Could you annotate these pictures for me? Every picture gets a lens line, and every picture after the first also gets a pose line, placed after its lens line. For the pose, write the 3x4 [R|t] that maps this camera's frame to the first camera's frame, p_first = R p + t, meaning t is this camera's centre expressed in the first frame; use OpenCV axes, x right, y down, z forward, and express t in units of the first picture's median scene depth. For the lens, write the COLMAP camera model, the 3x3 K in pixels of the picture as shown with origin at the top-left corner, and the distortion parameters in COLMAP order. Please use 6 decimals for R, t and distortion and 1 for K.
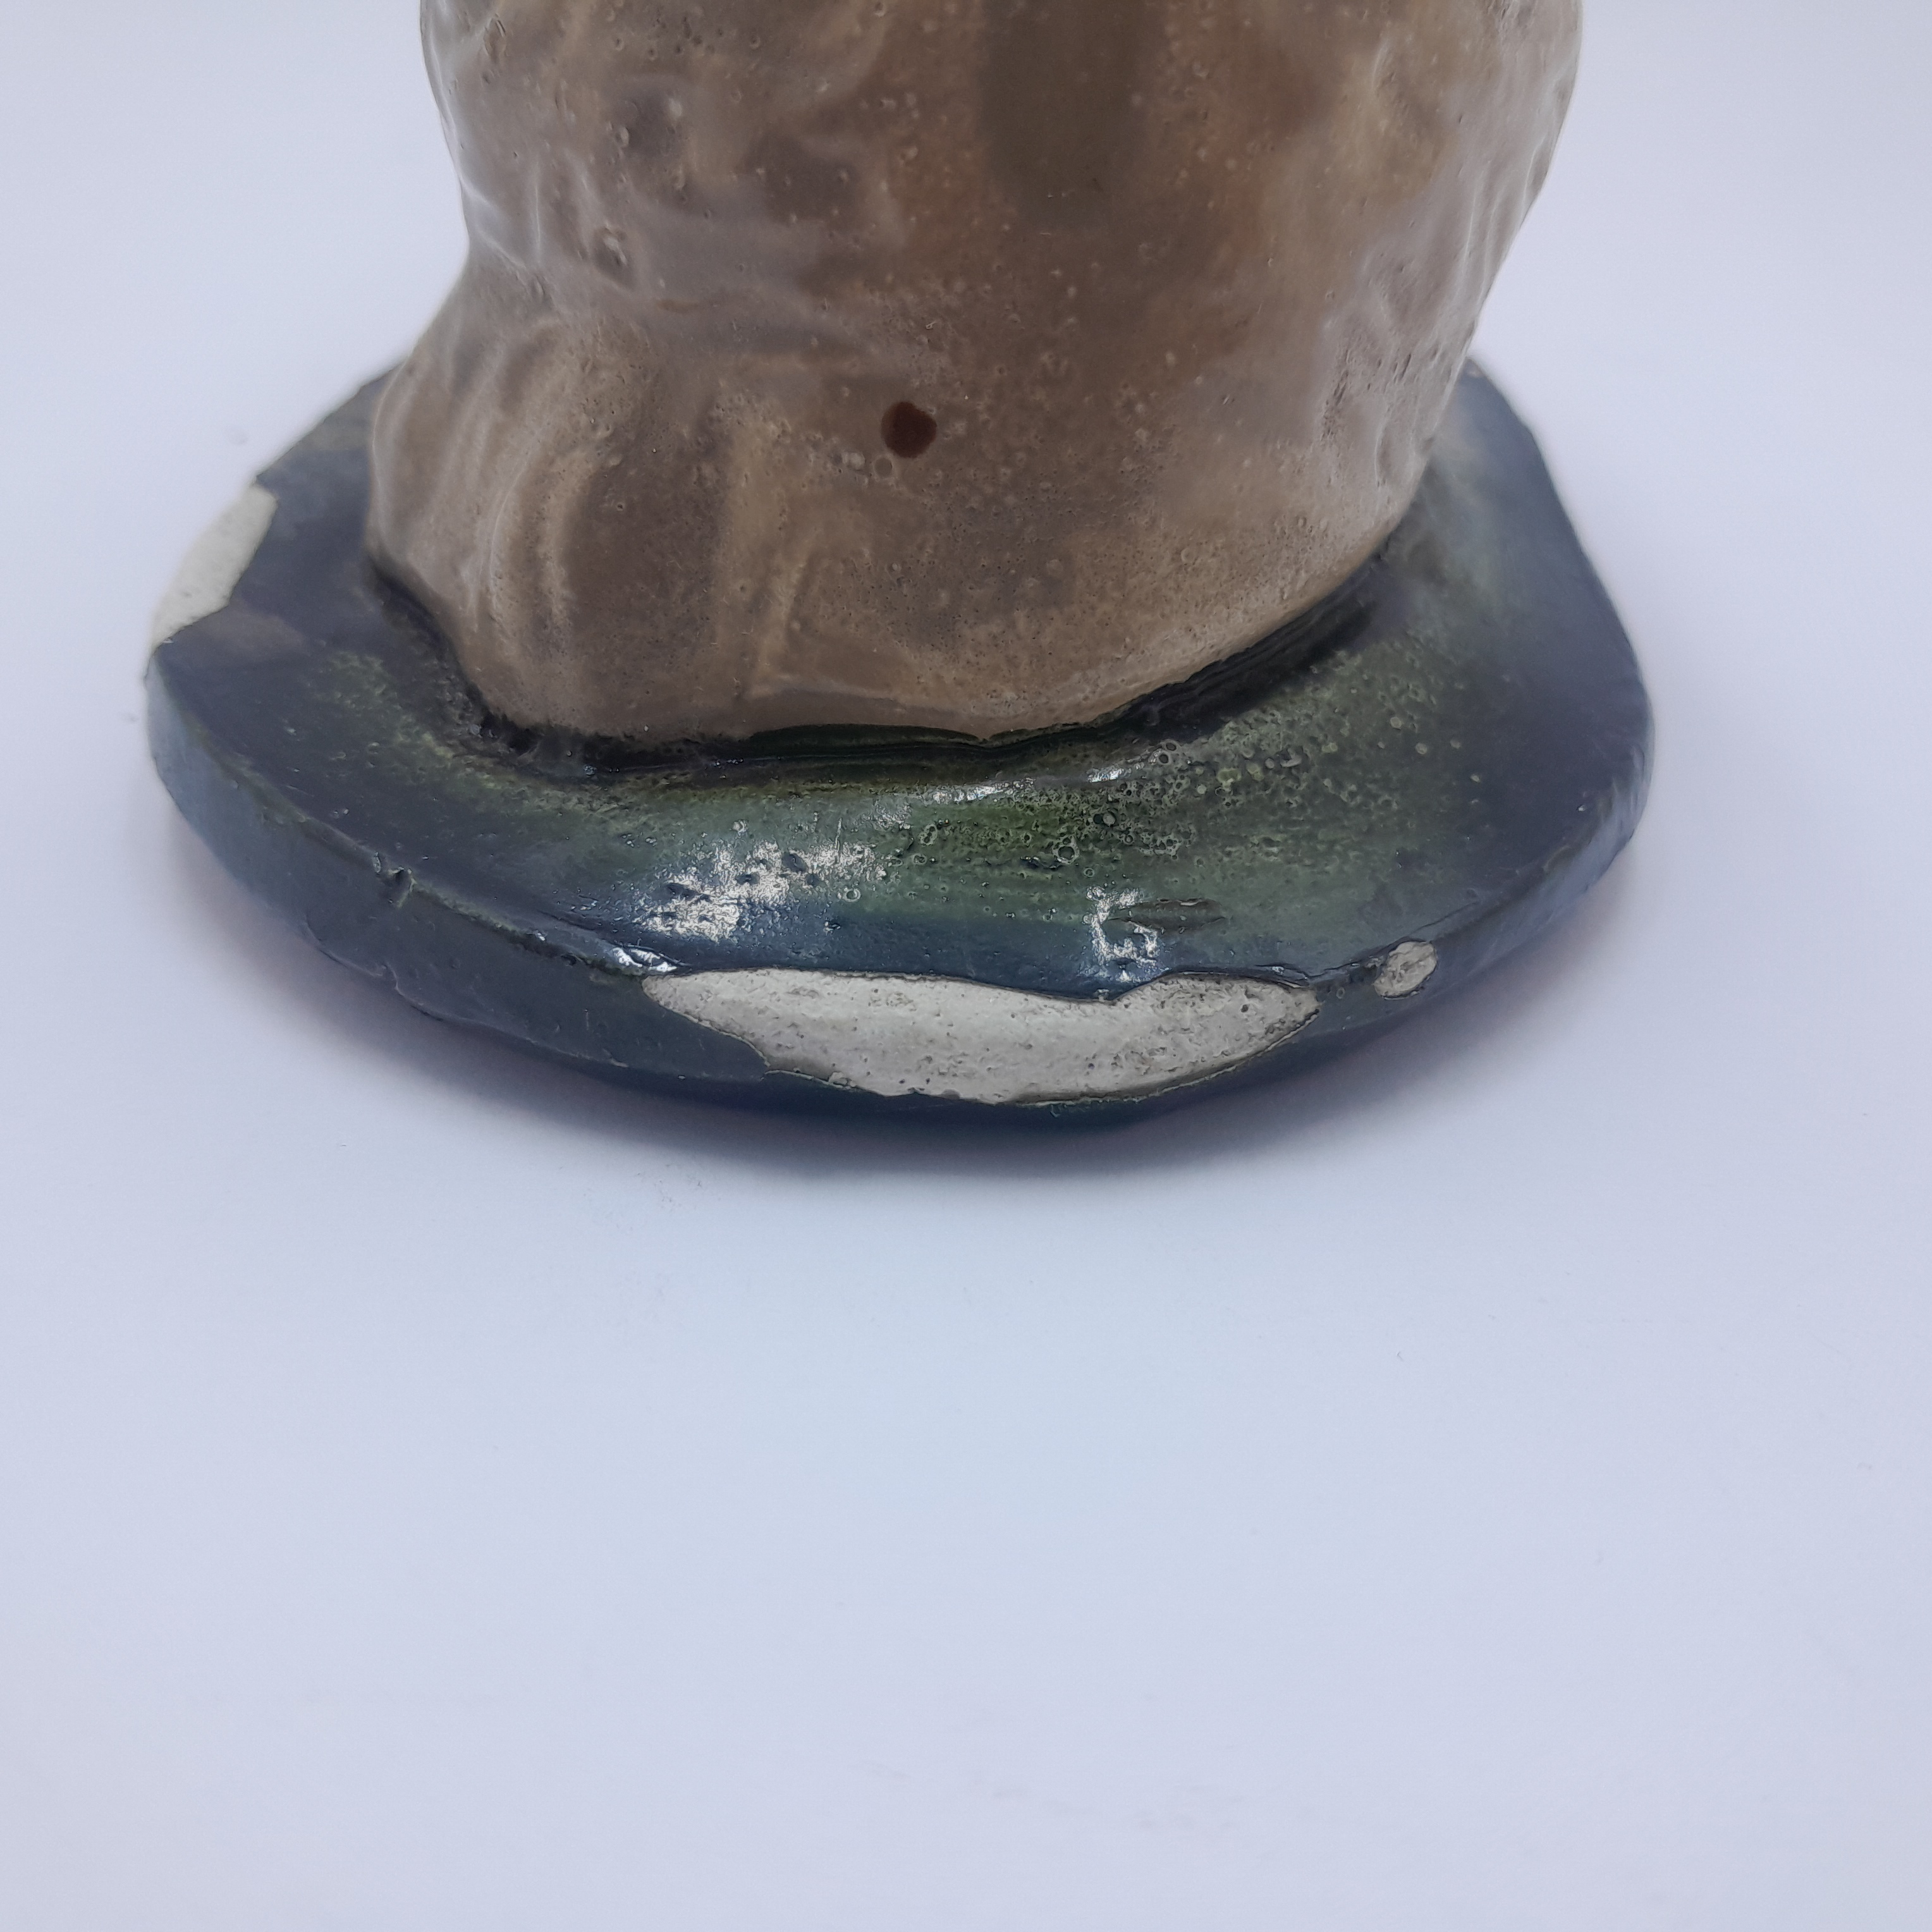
lens RADIAL K [[2096.1, 0, 966.3], [0, 2096.1, 966.1], [0, 0, 1]] dist [0.052002, 0.000000]
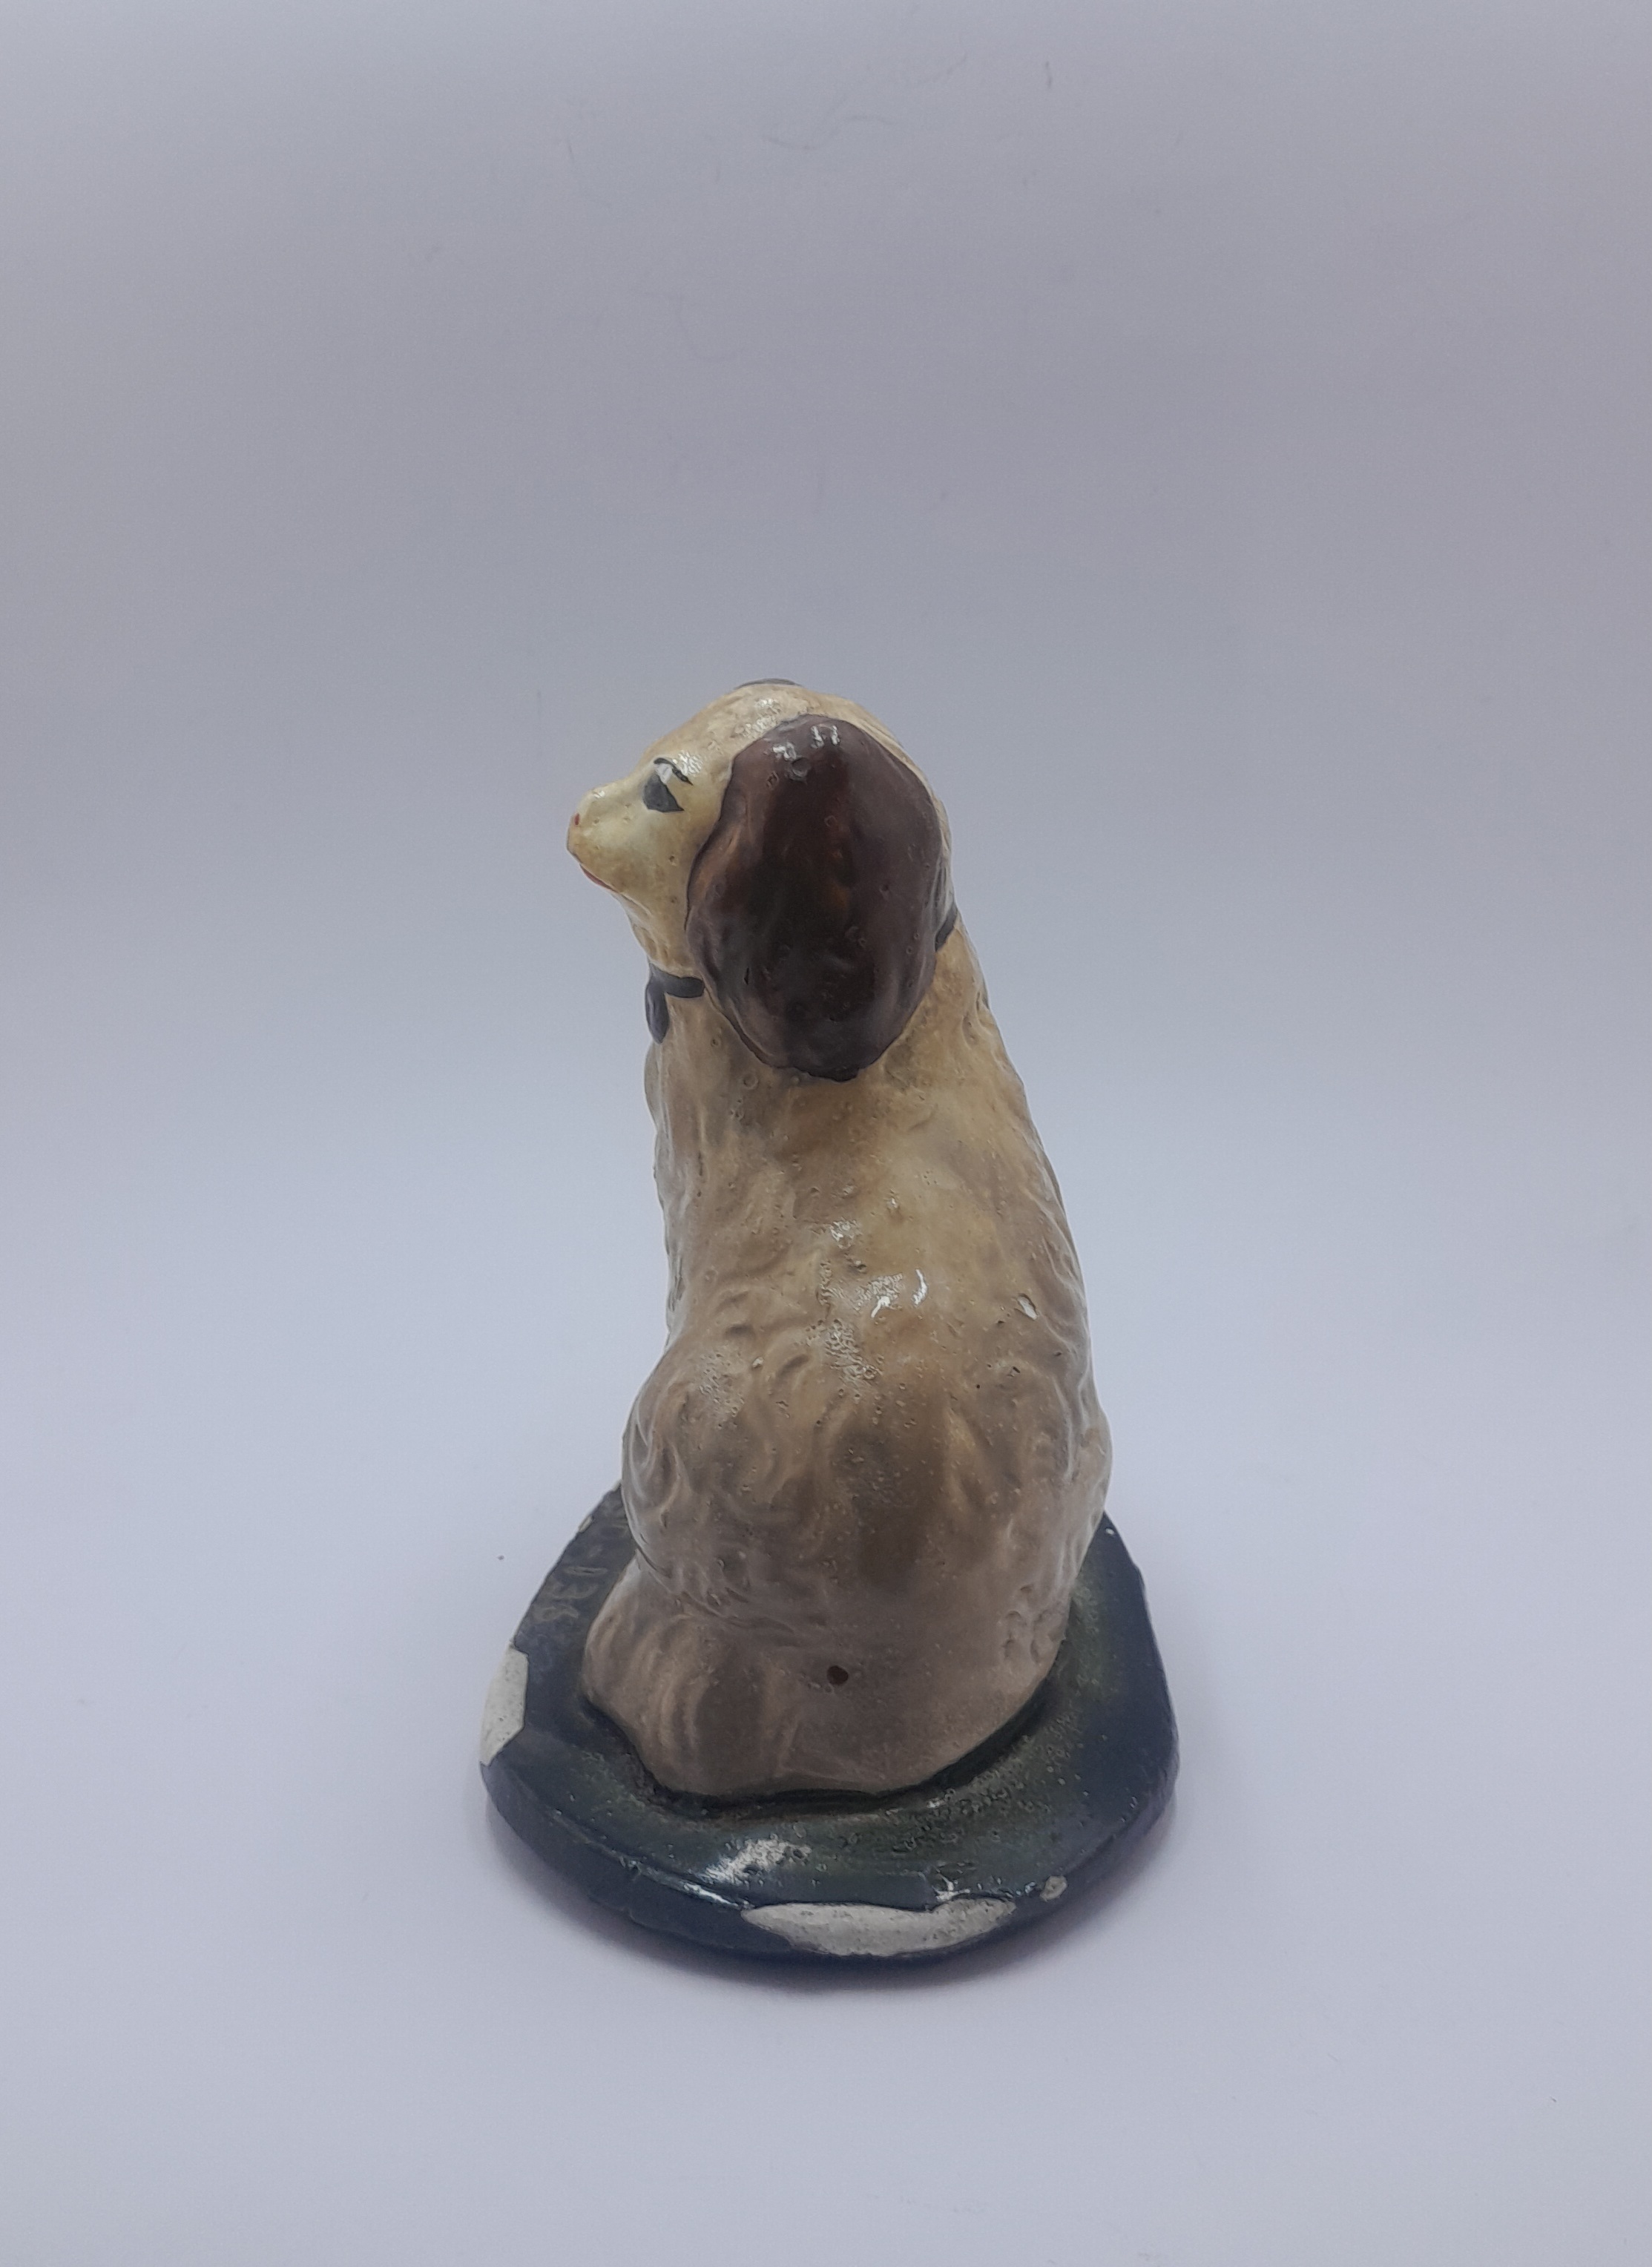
lens RADIAL K [[2126.9, 0, 826.8], [0, 2126.9, 1134.0], [0, 0, 1]] dist [0.012329, 0.000000]
pose [[0.998743, -0.050036, 0.002904, -0.014394], [0.048958, 0.961540, -0.270267, -0.180586], [0.010731, 0.270069, 0.962781, -1.569381]]
